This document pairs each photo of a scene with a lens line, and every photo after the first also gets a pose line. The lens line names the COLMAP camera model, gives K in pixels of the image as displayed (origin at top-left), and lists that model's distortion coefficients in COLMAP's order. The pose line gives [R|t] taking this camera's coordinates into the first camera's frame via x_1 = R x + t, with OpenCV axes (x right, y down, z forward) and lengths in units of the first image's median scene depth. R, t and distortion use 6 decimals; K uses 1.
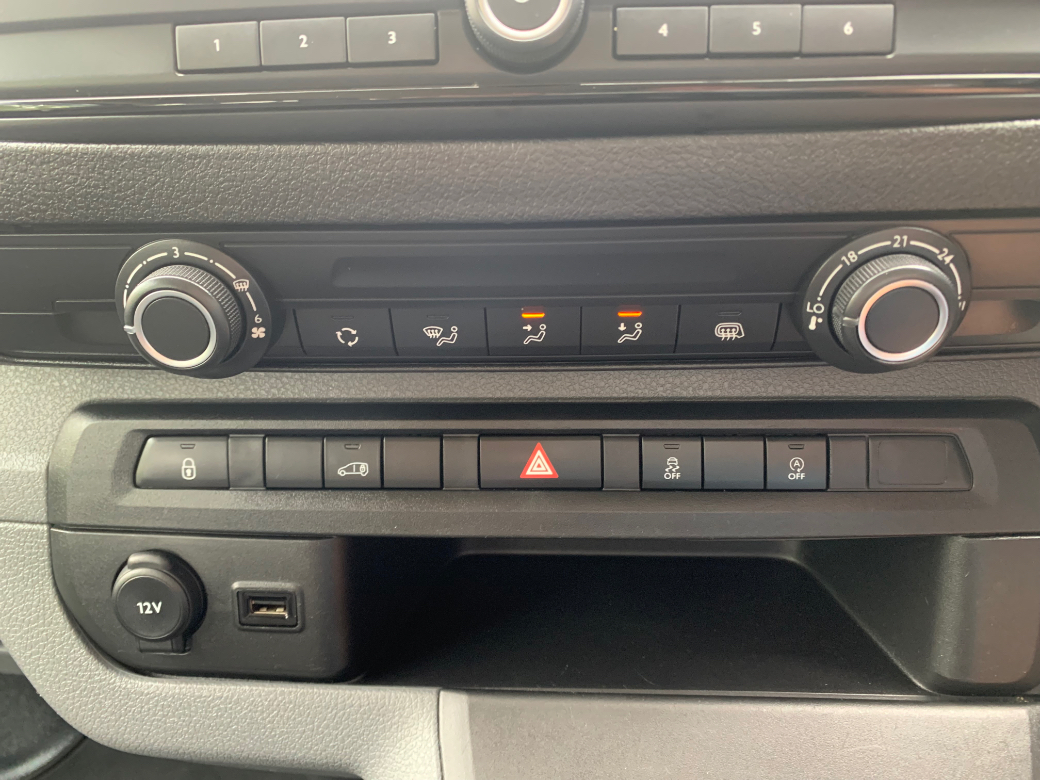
lens RADIAL K [[800.2, 0, 519.8], [0, 800.2, 393.6], [0, 0, 1]] dist [-0.005591, -0.009574]
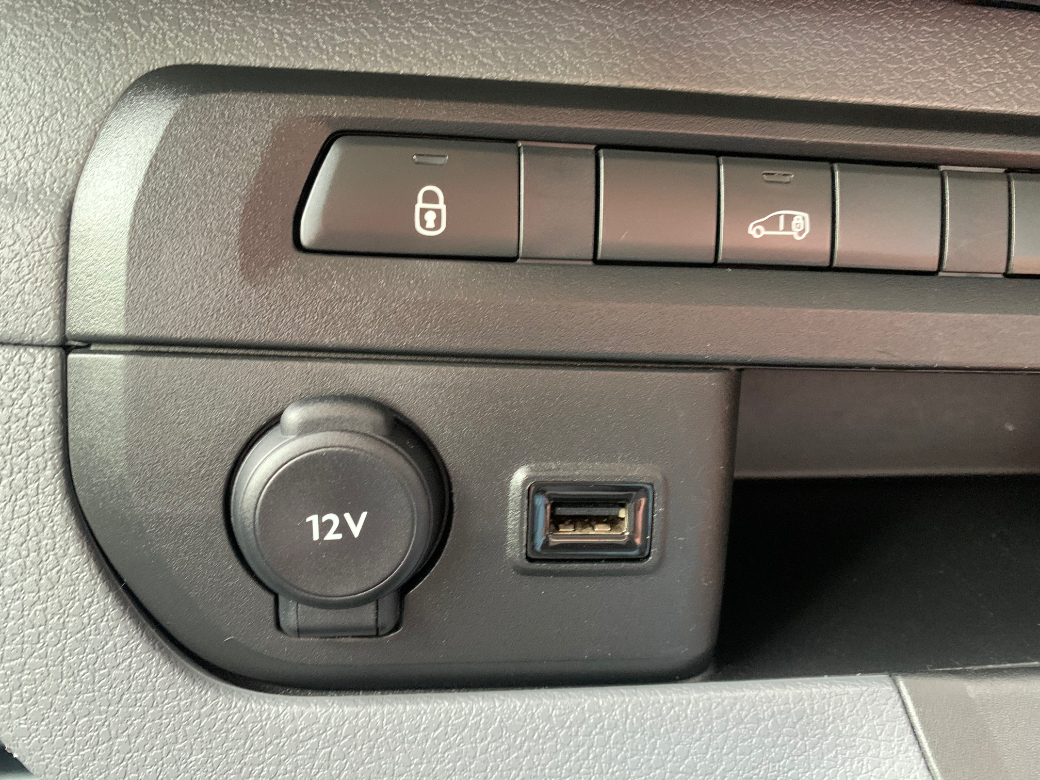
lens RADIAL K [[800.2, 0, 519.6], [0, 800.2, 385.4], [0, 0, 1]] dist [-0.005591, -0.009574]
pose [[0.979111, 0.009762, 0.203092, -0.455045], [-0.002394, 0.999331, -0.036495, 0.207764], [-0.203312, 0.035246, 0.978479, 0.555161]]
